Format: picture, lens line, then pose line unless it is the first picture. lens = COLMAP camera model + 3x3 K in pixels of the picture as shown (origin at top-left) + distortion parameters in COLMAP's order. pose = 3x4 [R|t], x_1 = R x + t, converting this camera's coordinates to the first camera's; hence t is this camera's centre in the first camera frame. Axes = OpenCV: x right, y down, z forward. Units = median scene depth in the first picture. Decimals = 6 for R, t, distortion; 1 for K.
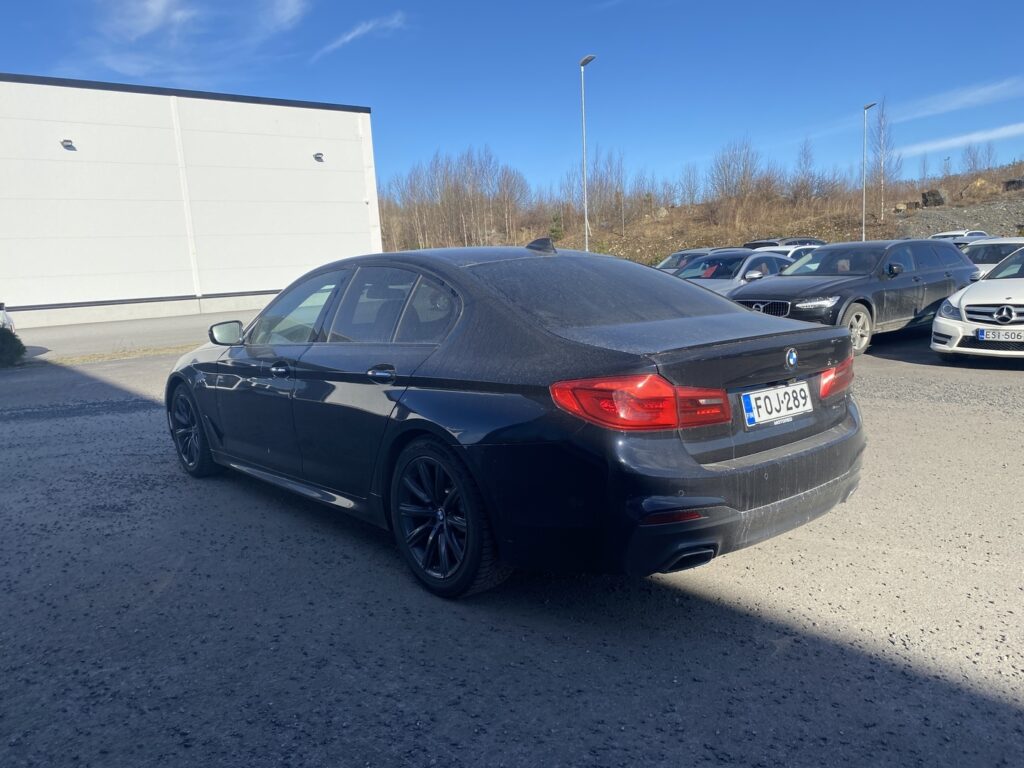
lens RADIAL K [[780.8, 0, 518.6], [0, 780.8, 367.5], [0, 0, 1]] dist [0.001847, 0.001725]
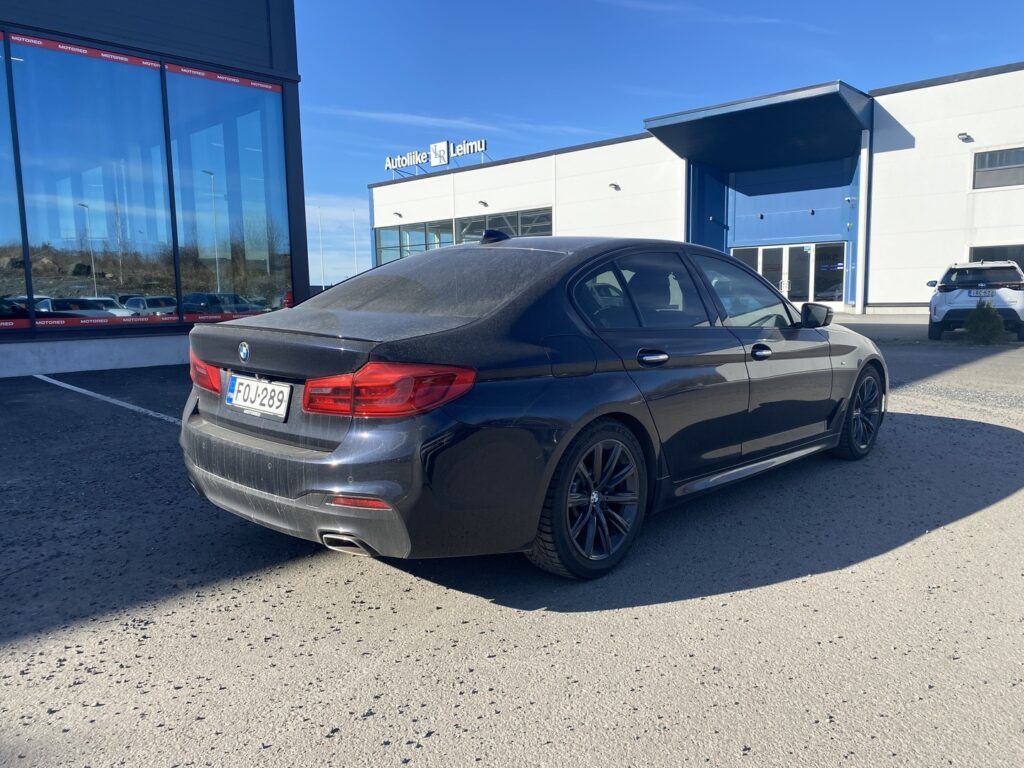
lens RADIAL K [[780.8, 0, 544.1], [0, 780.8, 389.2], [0, 0, 1]] dist [0.001847, 0.001725]
pose [[0.133884, 0.163113, -0.977481, 1.390281], [-0.125064, 0.981256, 0.146613, -0.160511], [0.983074, 0.102619, 0.151774, 1.221403]]
